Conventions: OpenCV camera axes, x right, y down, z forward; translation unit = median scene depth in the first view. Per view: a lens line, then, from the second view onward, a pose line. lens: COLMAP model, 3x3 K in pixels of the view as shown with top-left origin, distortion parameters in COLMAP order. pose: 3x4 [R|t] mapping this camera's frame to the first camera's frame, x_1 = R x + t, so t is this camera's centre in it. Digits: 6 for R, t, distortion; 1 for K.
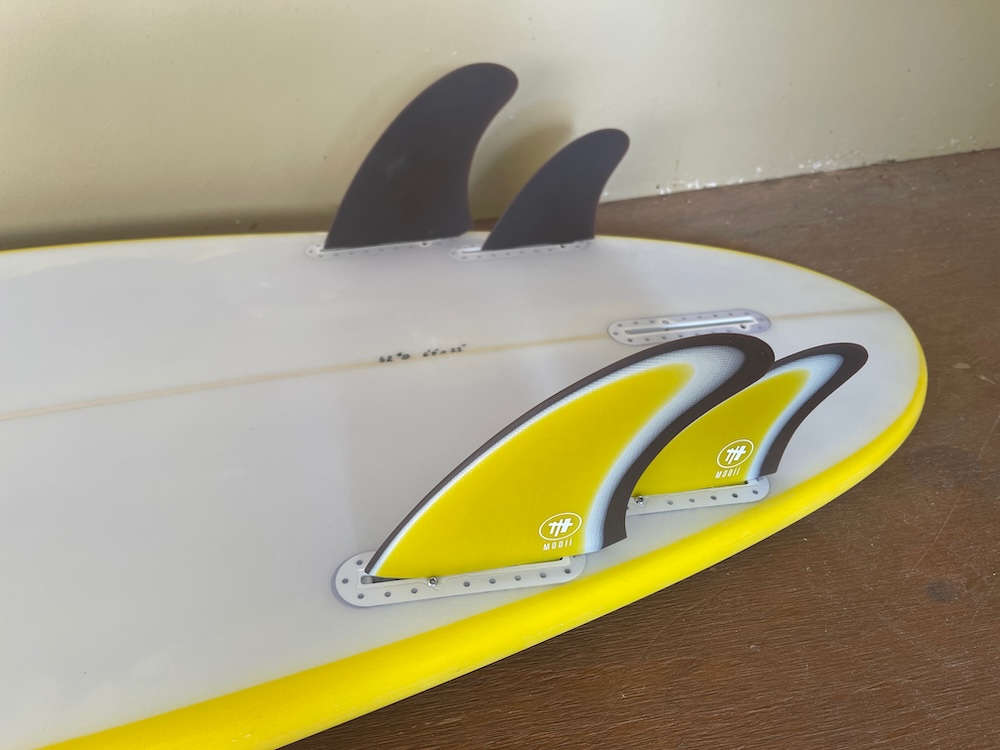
lens RADIAL K [[760.2, 0, 492.6], [0, 760.2, 372.6], [0, 0, 1]] dist [0.036777, -0.077708]
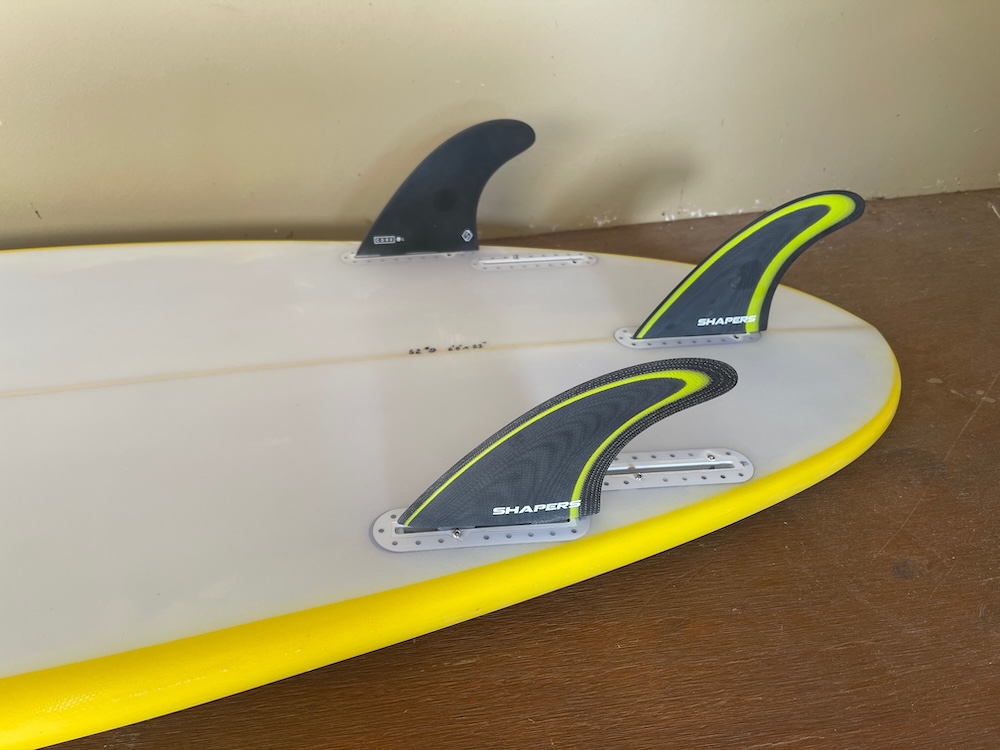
lens RADIAL K [[760.2, 0, 493.6], [0, 760.2, 374.9], [0, 0, 1]] dist [0.036777, -0.077708]
pose [[0.999339, 0.036329, -0.001489, -0.025225], [-0.036359, 0.998643, -0.037291, 0.062453], [0.000132, 0.037320, 0.999303, -0.133047]]
